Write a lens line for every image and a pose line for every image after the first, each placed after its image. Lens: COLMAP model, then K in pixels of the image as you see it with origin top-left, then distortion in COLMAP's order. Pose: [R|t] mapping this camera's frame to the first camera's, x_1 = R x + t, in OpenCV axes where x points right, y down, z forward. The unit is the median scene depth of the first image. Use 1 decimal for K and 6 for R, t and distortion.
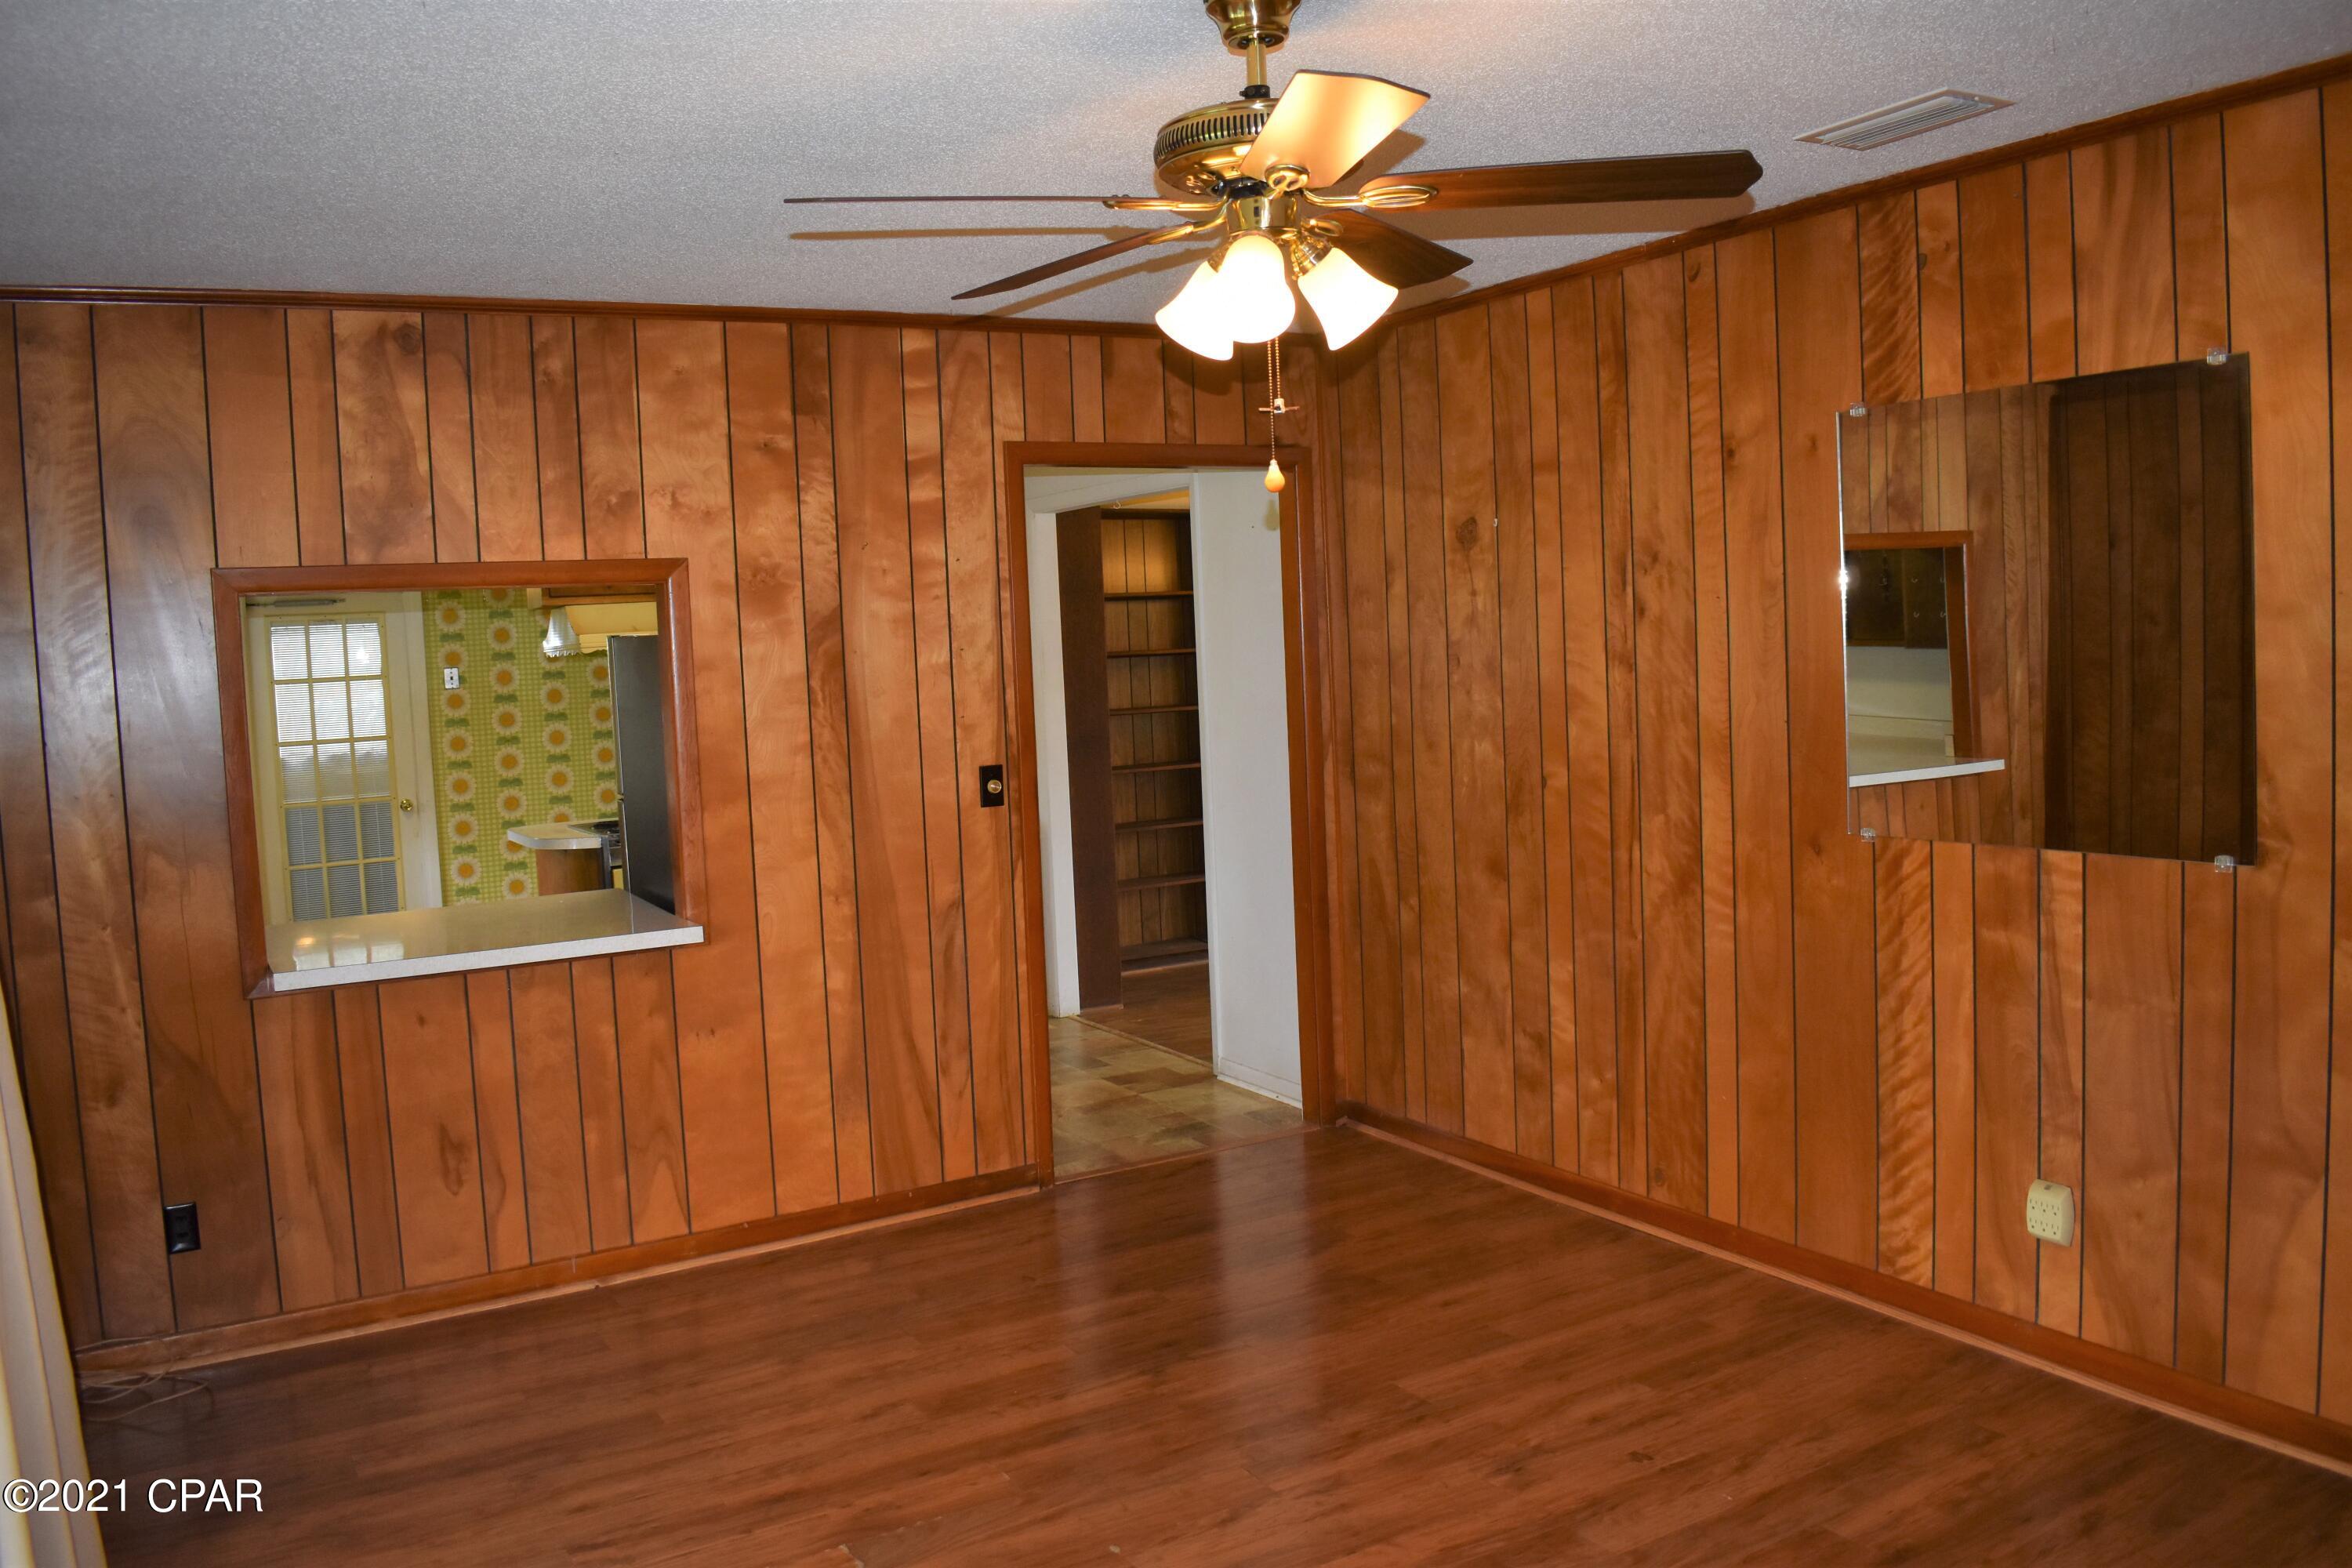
lens RADIAL K [[1833.6, 0, 1170.8], [0, 1833.6, 780.3], [0, 0, 1]] dist [-0.097808, 0.015265]
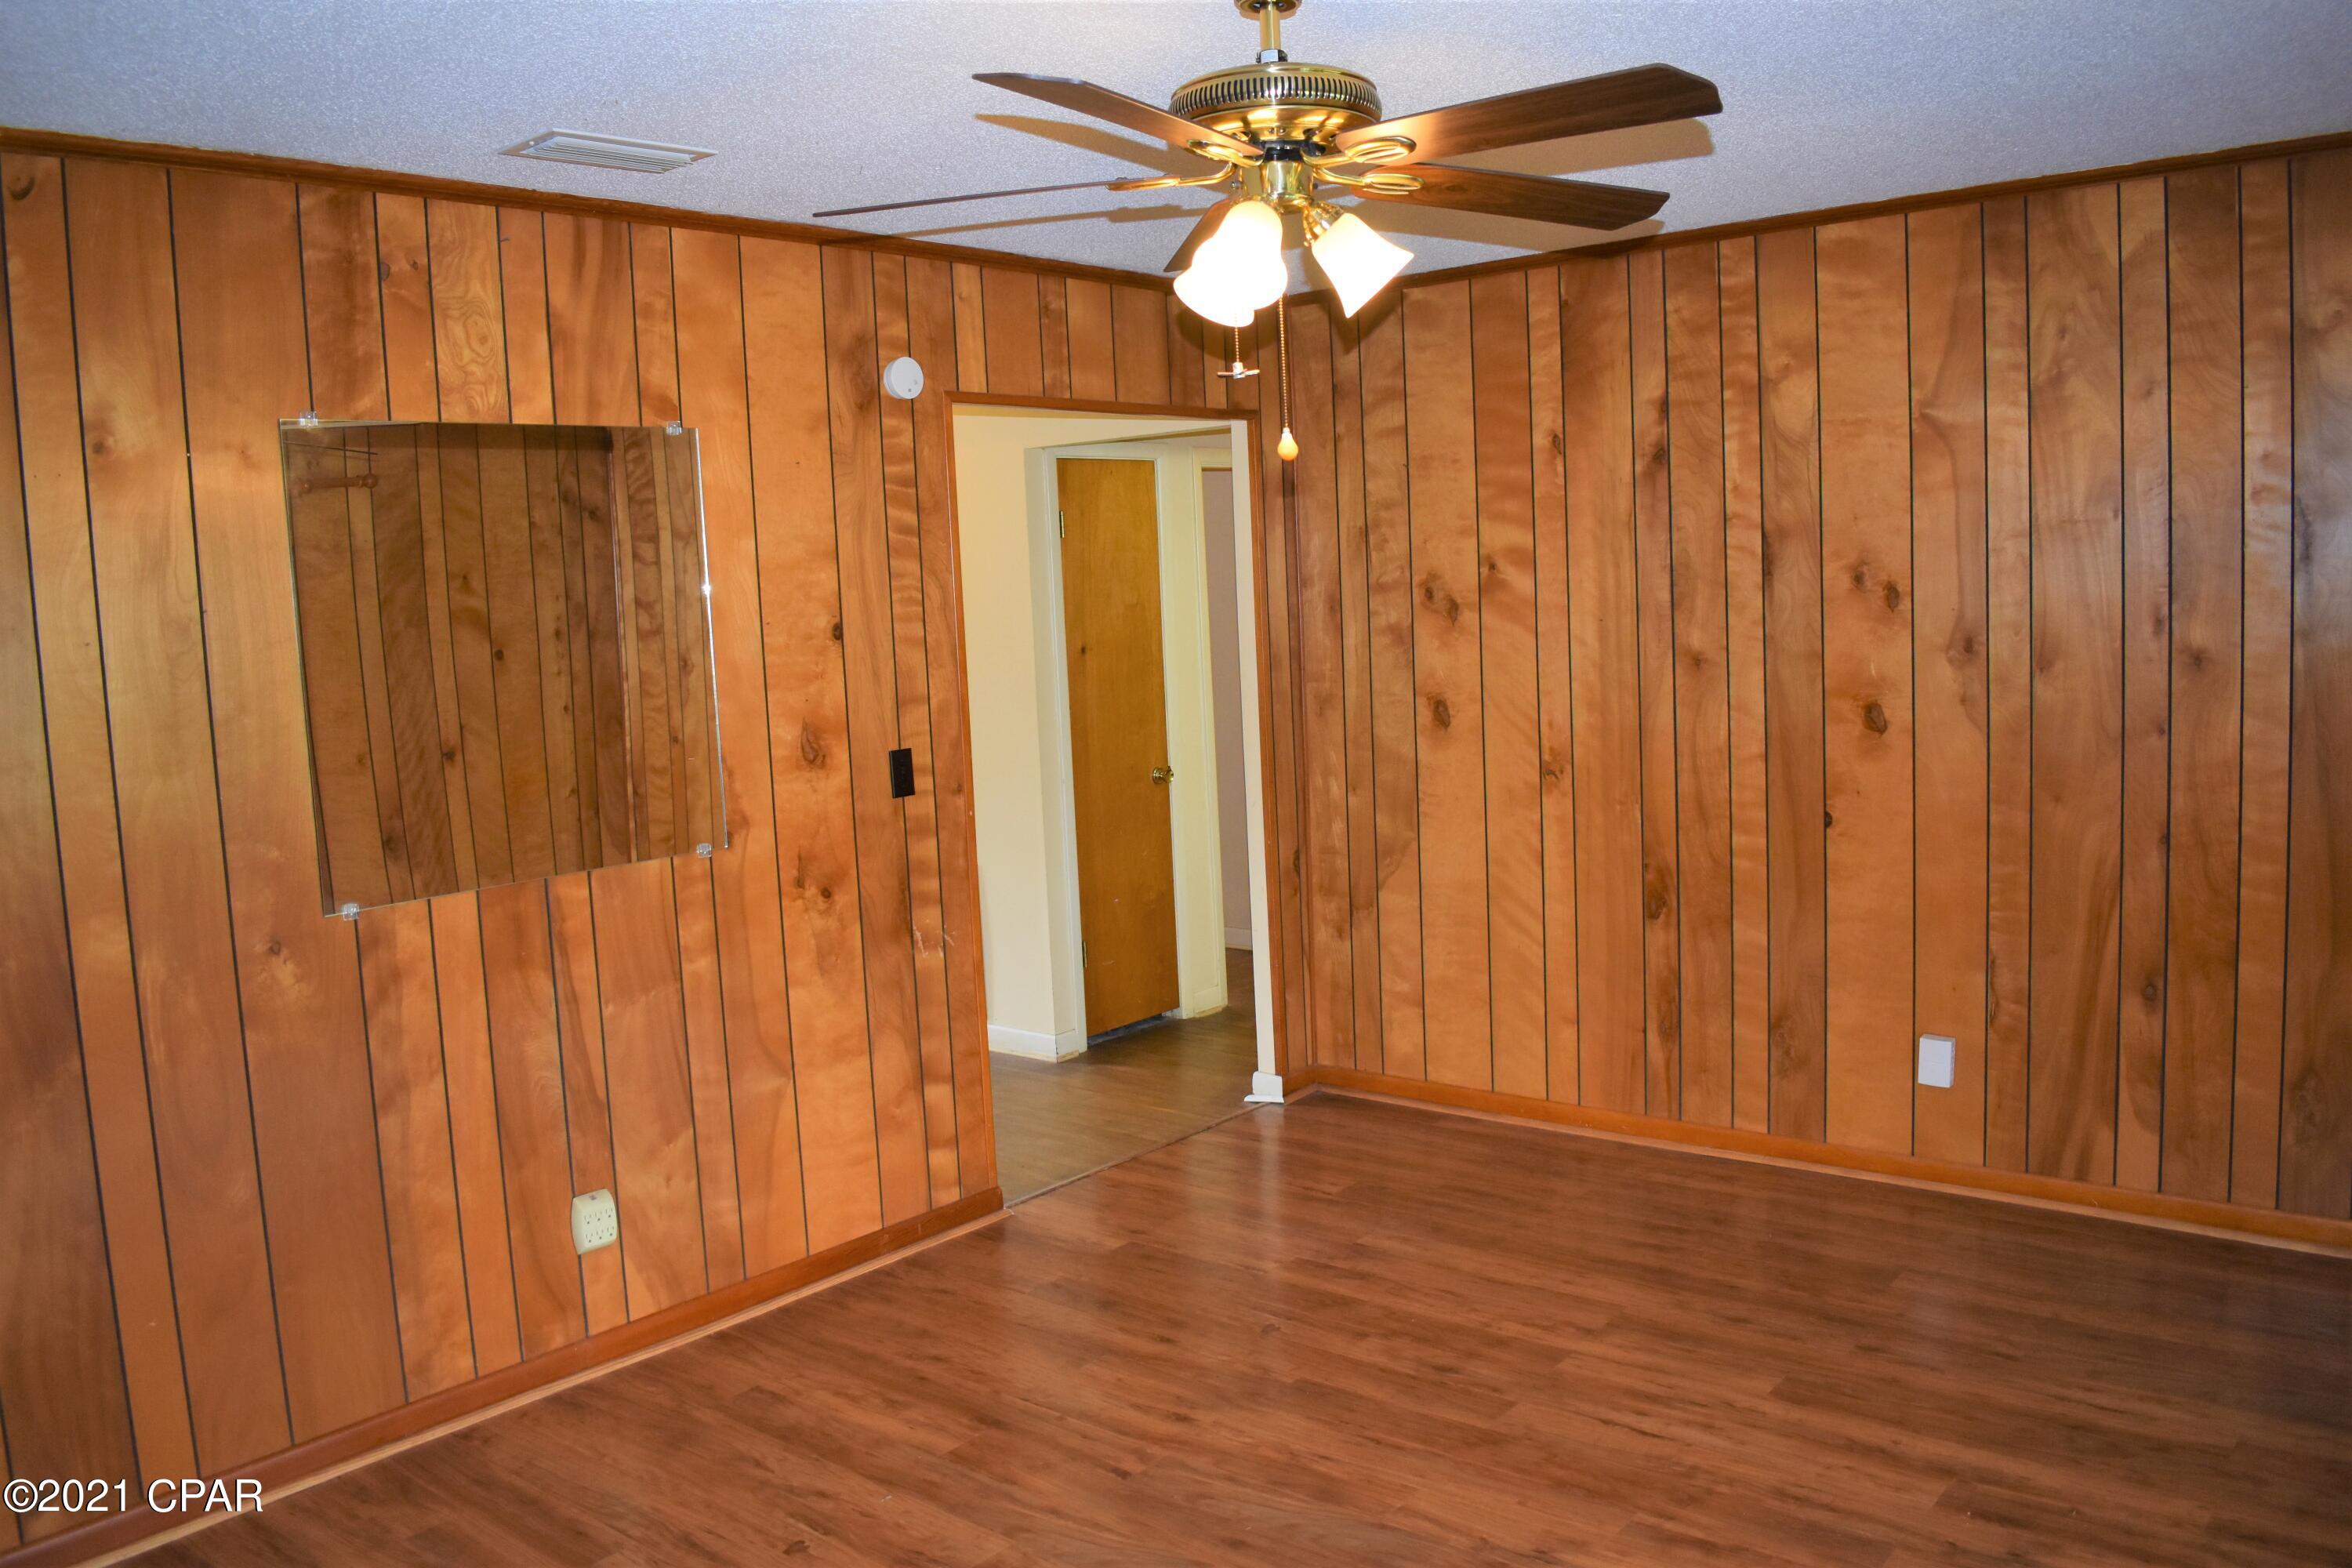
lens RADIAL K [[1833.6, 0, 1181.0], [0, 1833.6, 780.4], [0, 0, 1]] dist [-0.097808, 0.015265]
pose [[-0.342389, -0.038105, 0.938785, -0.648657], [0.140008, 0.985952, 0.091082, -0.064003], [-0.929068, 0.162623, -0.332244, 1.061235]]
